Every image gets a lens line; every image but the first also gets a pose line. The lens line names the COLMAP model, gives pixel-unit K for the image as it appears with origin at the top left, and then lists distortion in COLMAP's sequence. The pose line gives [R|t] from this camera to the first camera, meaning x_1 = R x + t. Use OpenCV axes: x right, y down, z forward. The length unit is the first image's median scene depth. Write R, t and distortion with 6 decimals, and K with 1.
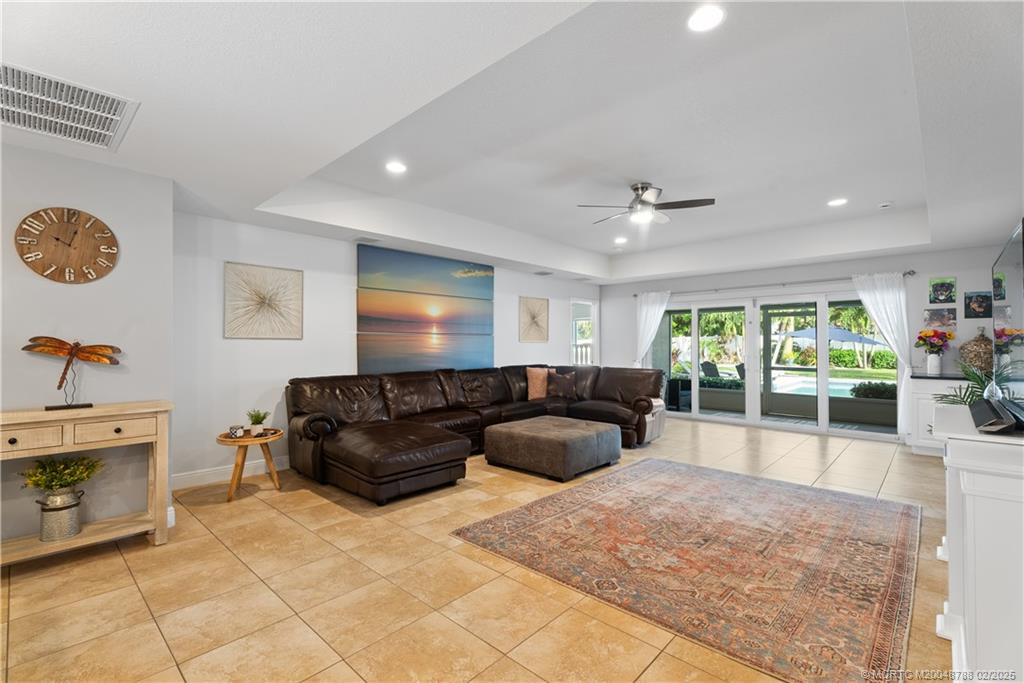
lens RADIAL K [[459.4, 0, 513.6], [0, 459.4, 346.1], [0, 0, 1]] dist [0.004369, 0.001415]
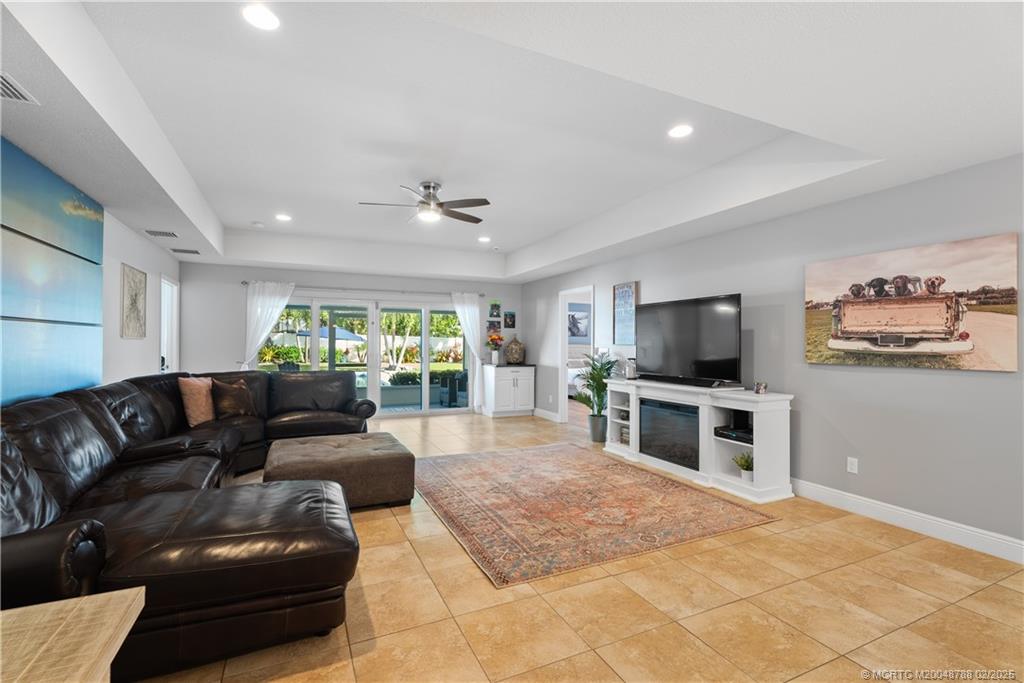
lens RADIAL K [[459.4, 0, 513.6], [0, 459.4, 346.1], [0, 0, 1]] dist [0.004369, 0.001415]
pose [[0.371288, -0.002448, 0.928514, -0.704885], [-0.003595, 0.999985, 0.004074, -0.005926], [-0.928511, -0.004851, 0.371274, 0.564550]]
